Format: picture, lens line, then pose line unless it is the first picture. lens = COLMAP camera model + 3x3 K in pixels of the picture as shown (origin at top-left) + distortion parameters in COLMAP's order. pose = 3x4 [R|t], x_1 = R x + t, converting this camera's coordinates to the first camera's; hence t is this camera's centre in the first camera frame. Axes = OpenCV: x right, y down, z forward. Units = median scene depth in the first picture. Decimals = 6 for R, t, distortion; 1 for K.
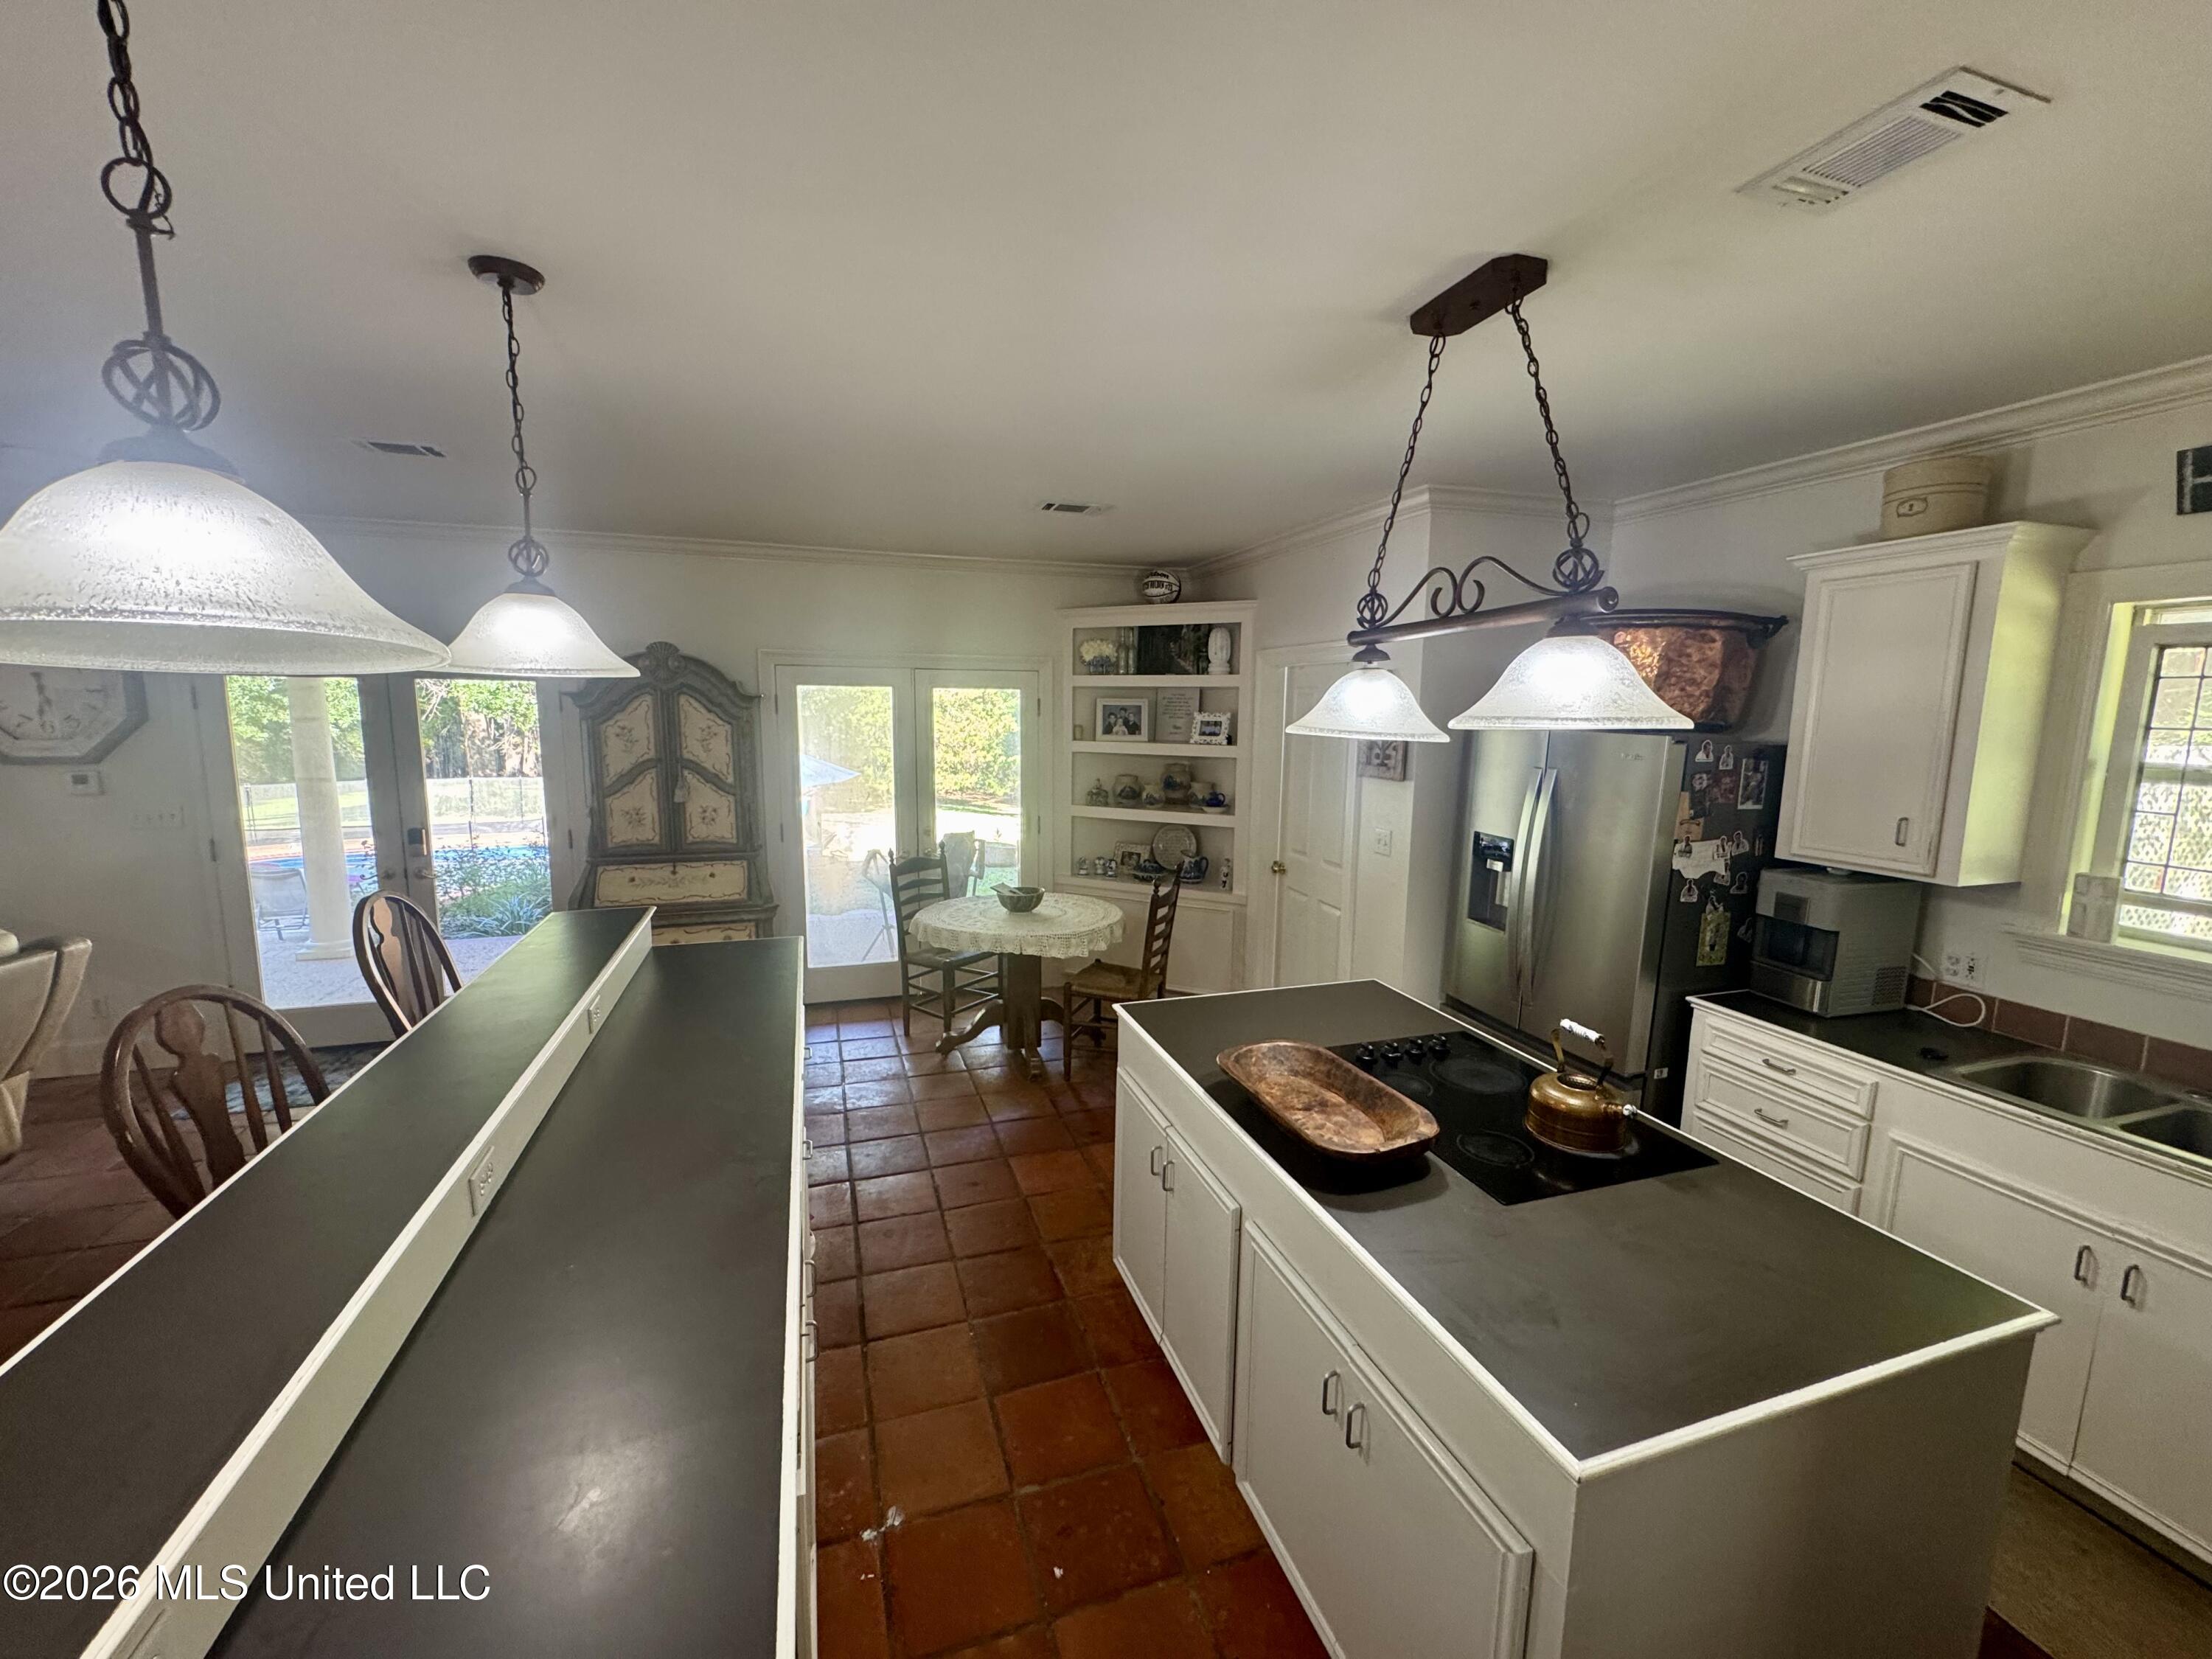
lens RADIAL K [[890.8, 0, 1105.2], [0, 890.8, 832.1], [0, 0, 1]] dist [-0.002365, 0.000090]
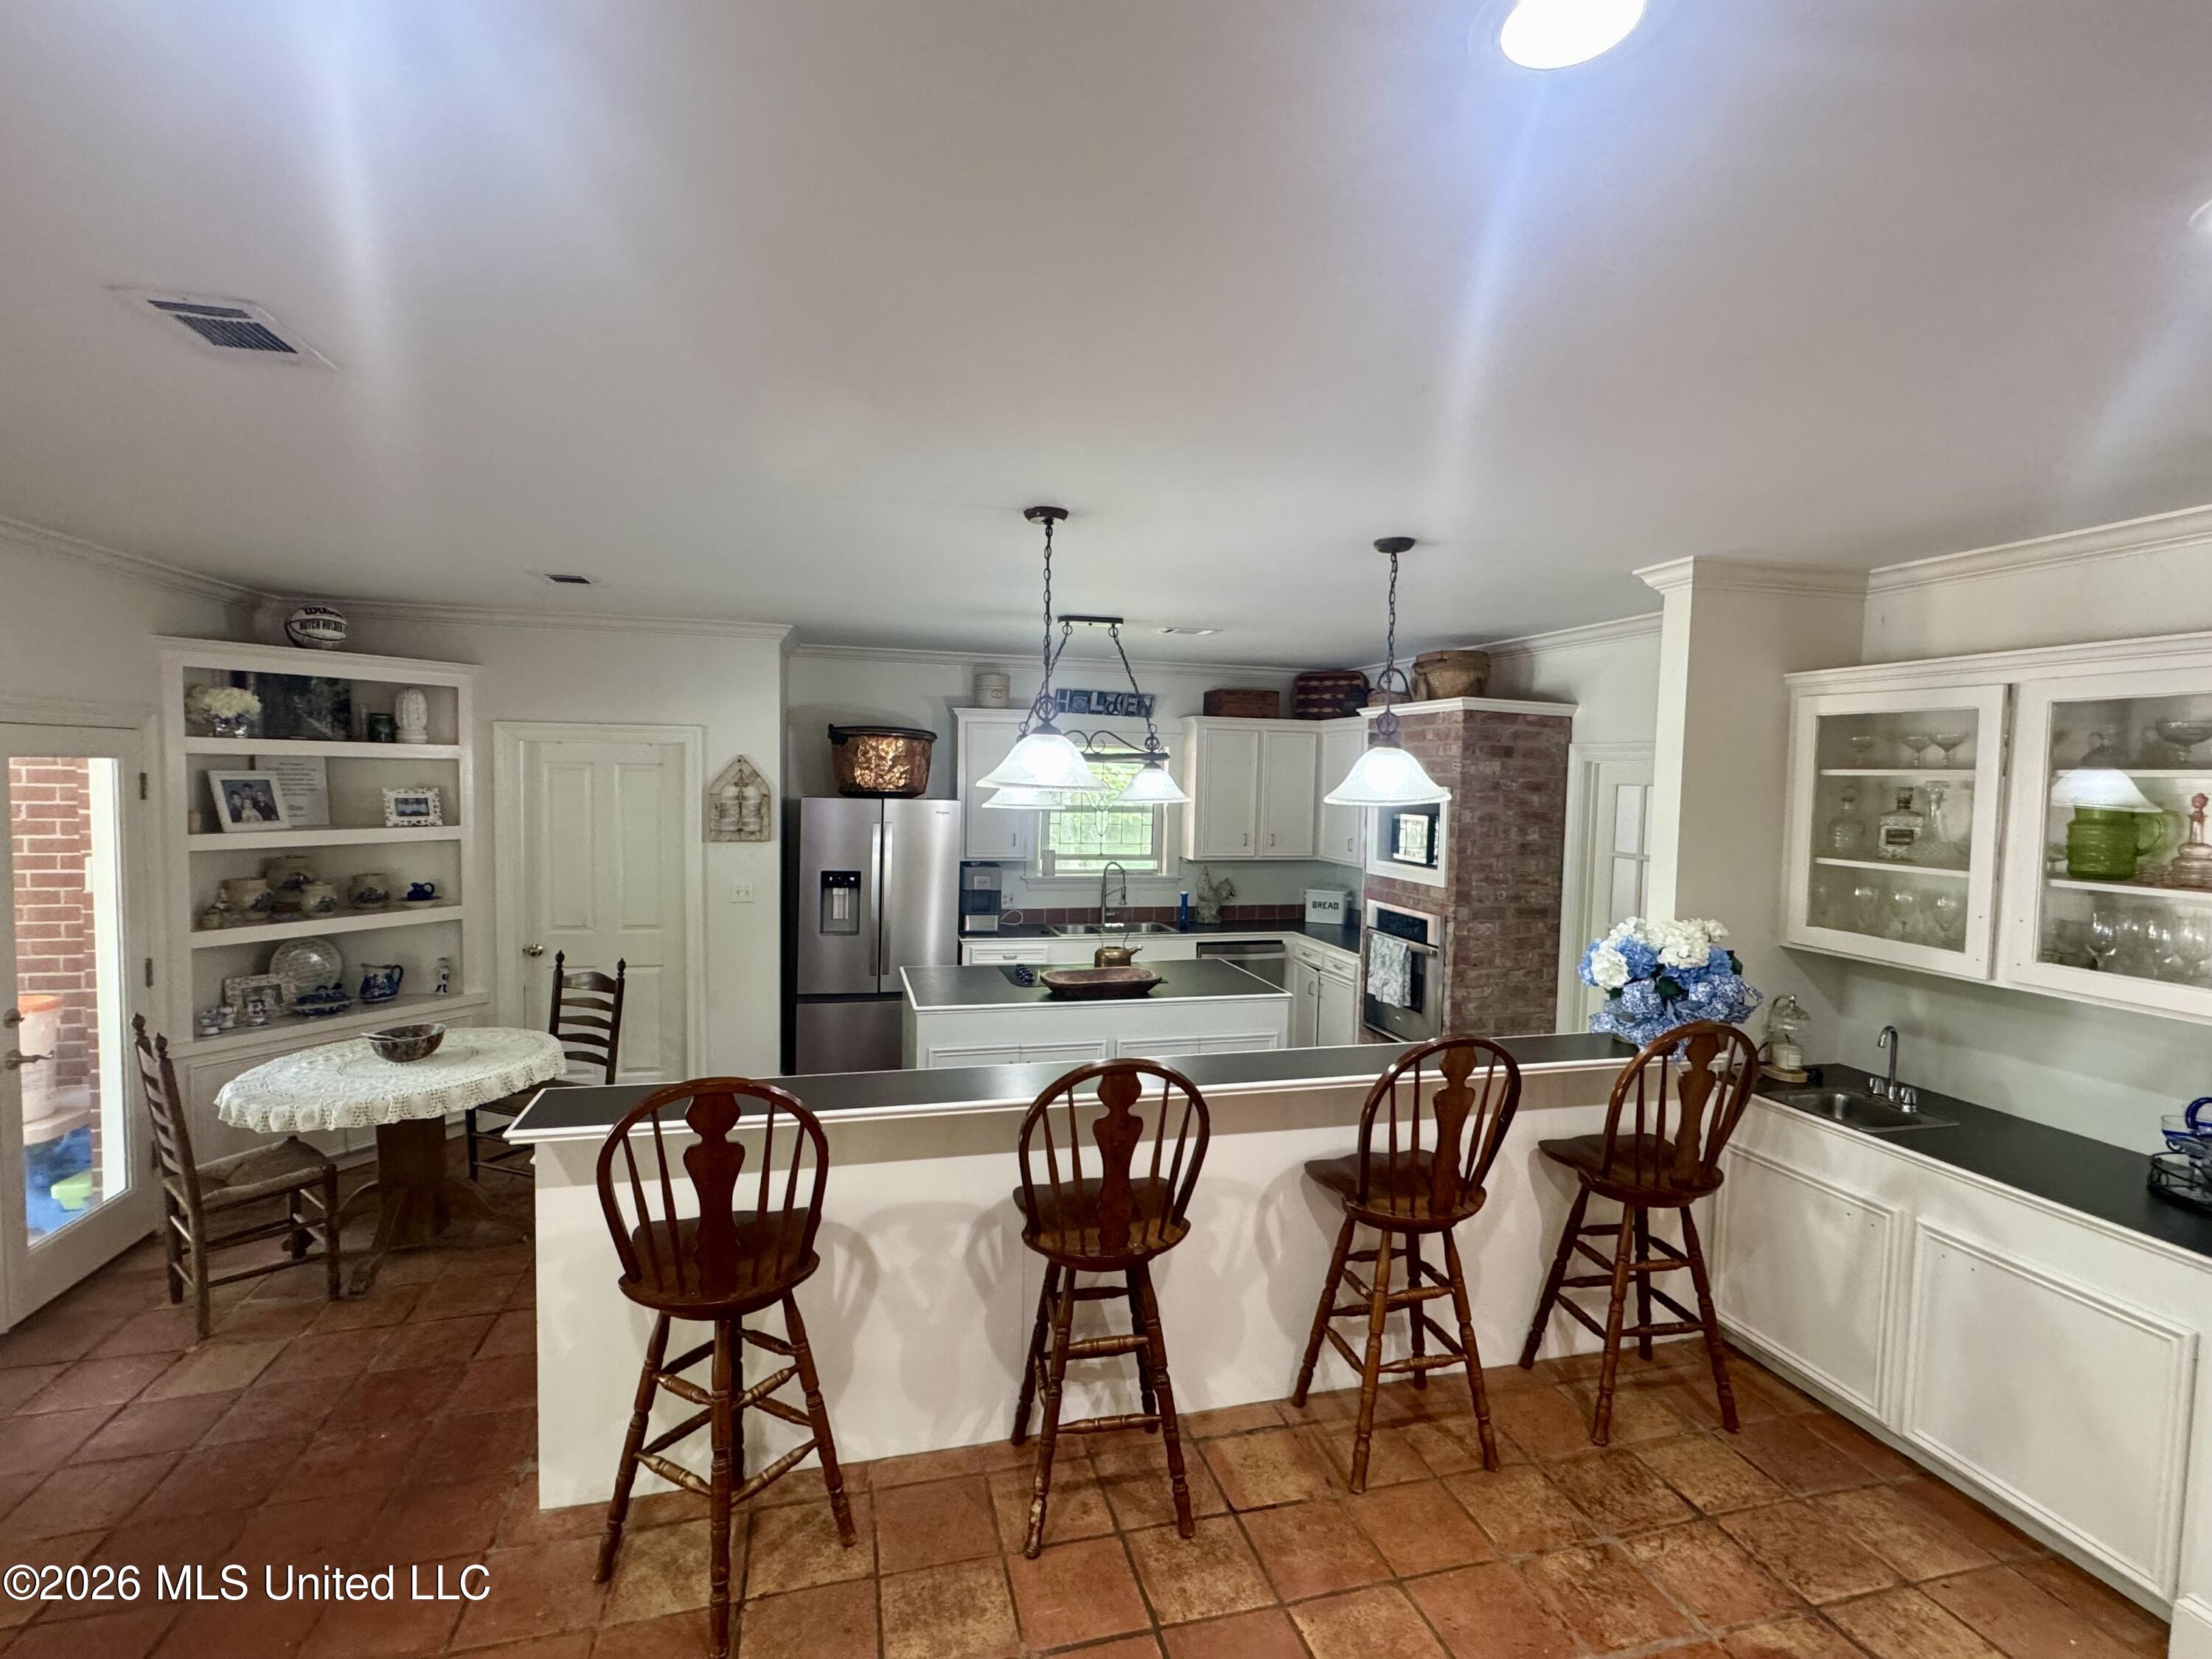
lens RADIAL K [[1025.5, 0, 1102.4], [0, 1025.5, 830.4], [0, 0, 1]] dist [-0.002791, -0.000246]
pose [[0.063059, -0.067954, 0.995694, -0.791490], [0.120997, 0.990840, 0.059959, -0.073617], [-0.990648, 0.116695, 0.070704, 0.292242]]
